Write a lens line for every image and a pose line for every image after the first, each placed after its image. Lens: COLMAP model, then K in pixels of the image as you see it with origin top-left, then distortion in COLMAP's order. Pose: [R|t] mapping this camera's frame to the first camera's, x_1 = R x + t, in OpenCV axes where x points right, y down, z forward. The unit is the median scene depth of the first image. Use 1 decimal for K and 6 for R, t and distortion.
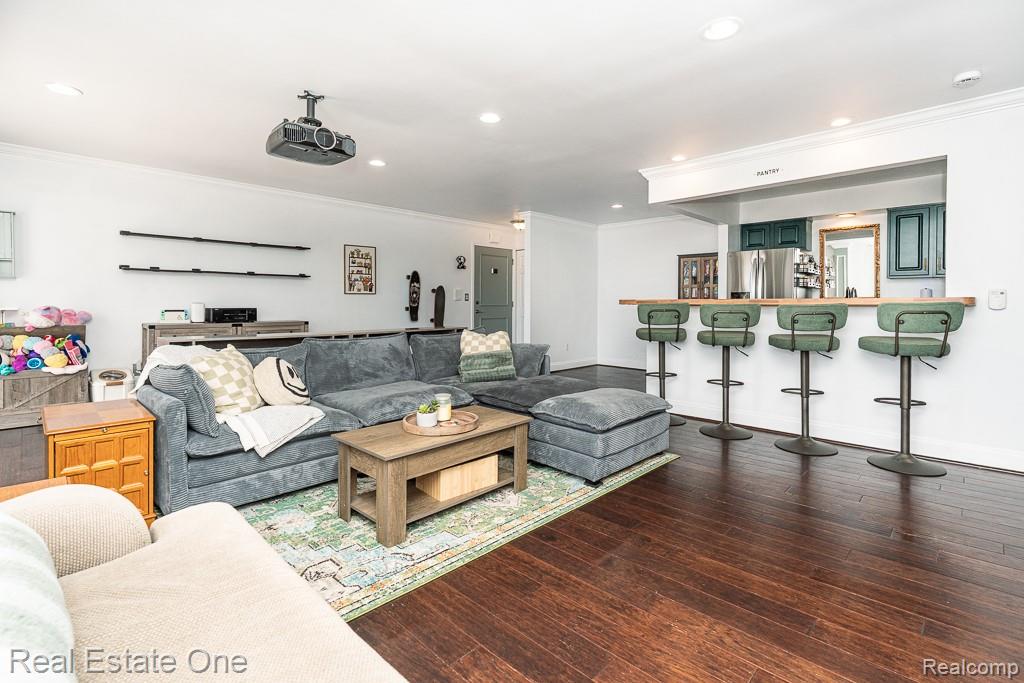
lens RADIAL K [[474.3, 0, 513.8], [0, 474.3, 307.4], [0, 0, 1]] dist [-0.001731, 0.000049]
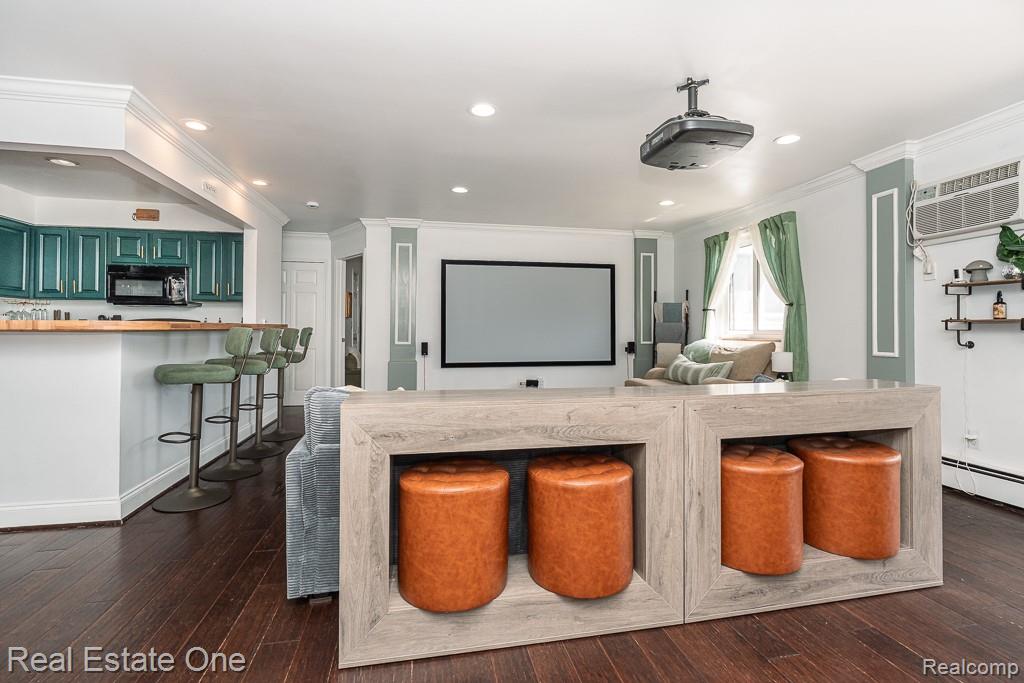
lens RADIAL K [[469.1, 0, 515.4], [0, 469.1, 323.9], [0, 0, 1]] dist [-0.002604, 0.000168]
pose [[-0.828009, 0.000789, 0.560715, -0.342409], [-0.002271, 0.999986, -0.004762, -0.009405], [-0.560710, -0.005217, -0.827995, 1.005277]]
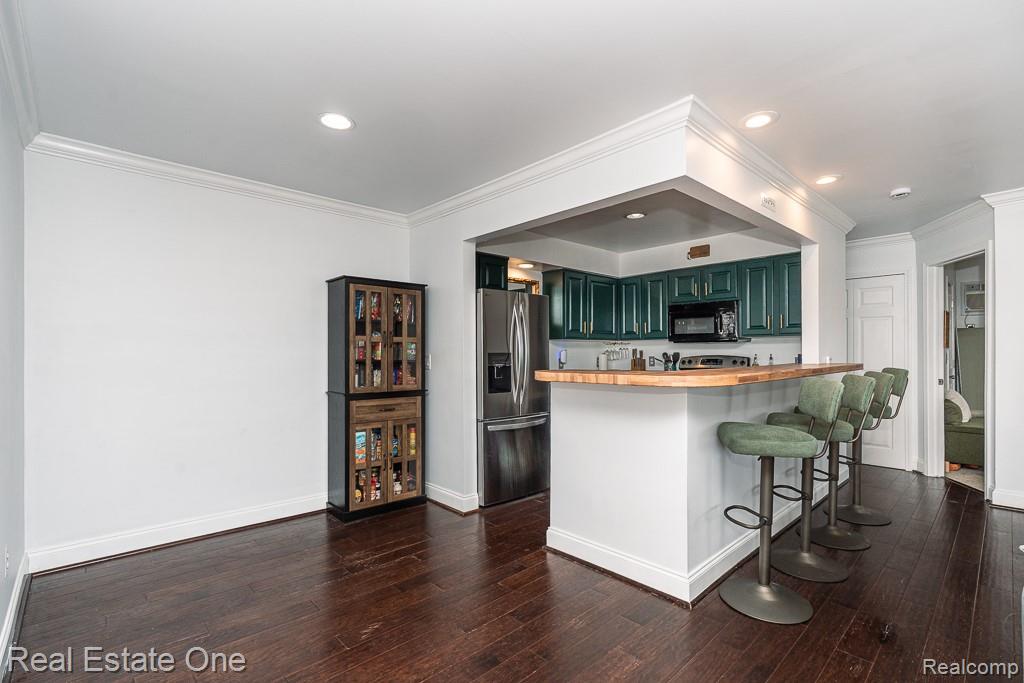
lens RADIAL K [[471.8, 0, 520.8], [0, 471.8, 352.6], [0, 0, 1]] dist [-0.001858, 0.000177]
pose [[0.040207, -0.001307, 0.999191, -0.171823], [0.011966, 0.999928, 0.000827, -0.032970], [-0.999120, 0.011923, 0.040220, 0.966158]]
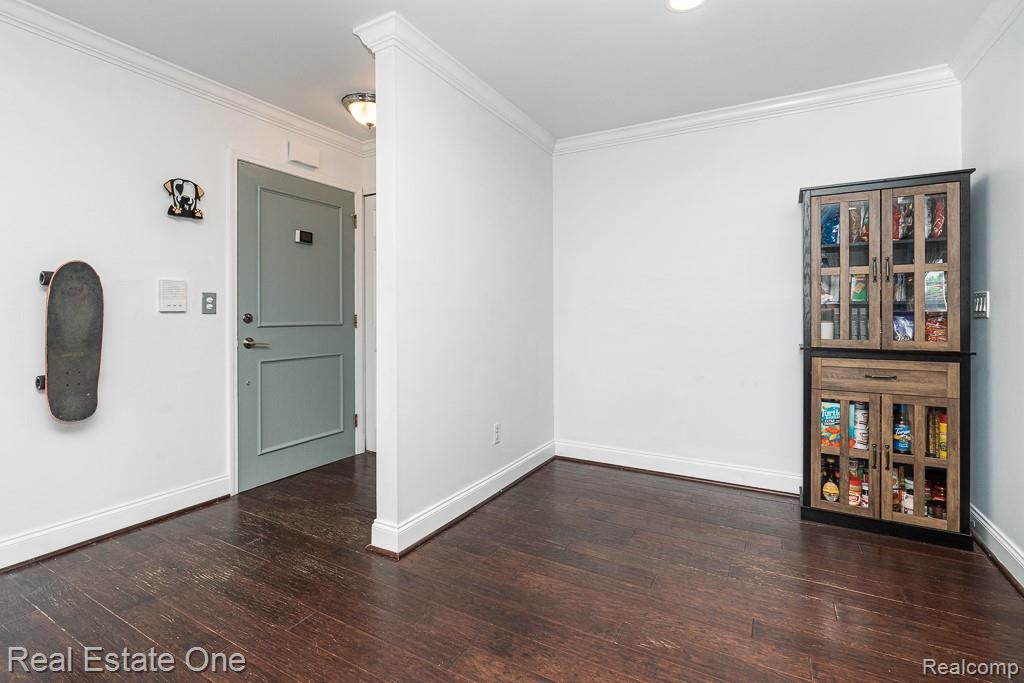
lens RADIAL K [[474.1, 0, 508.5], [0, 474.1, 314.5], [0, 0, 1]] dist [-0.002020, -0.000032]
pose [[0.967243, -0.004475, 0.253812, 0.034451], [0.007462, 0.999914, -0.010807, -0.010545], [-0.253741, 0.012347, 0.967193, 0.849952]]
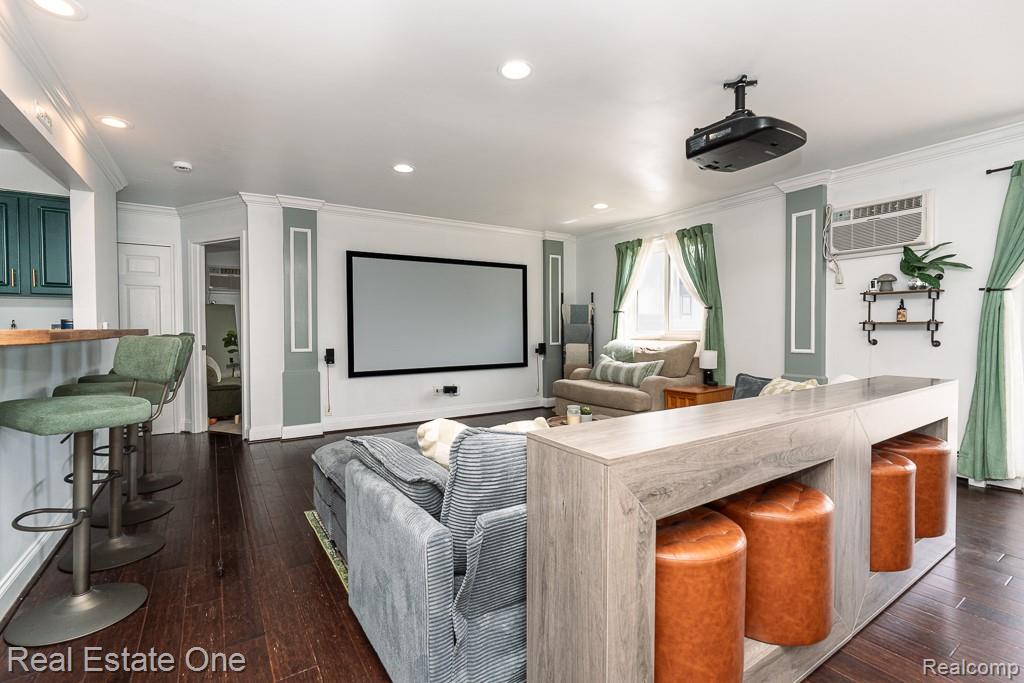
lens RADIAL K [[458.5, 0, 513.9], [0, 458.5, 339.2], [0, 0, 1]] dist [-0.003714, 0.000082]
pose [[-0.975613, -0.002416, 0.219486, -0.119038], [0.004052, 0.999571, 0.029011, -0.014000], [-0.219462, 0.029193, -0.975184, 1.013128]]
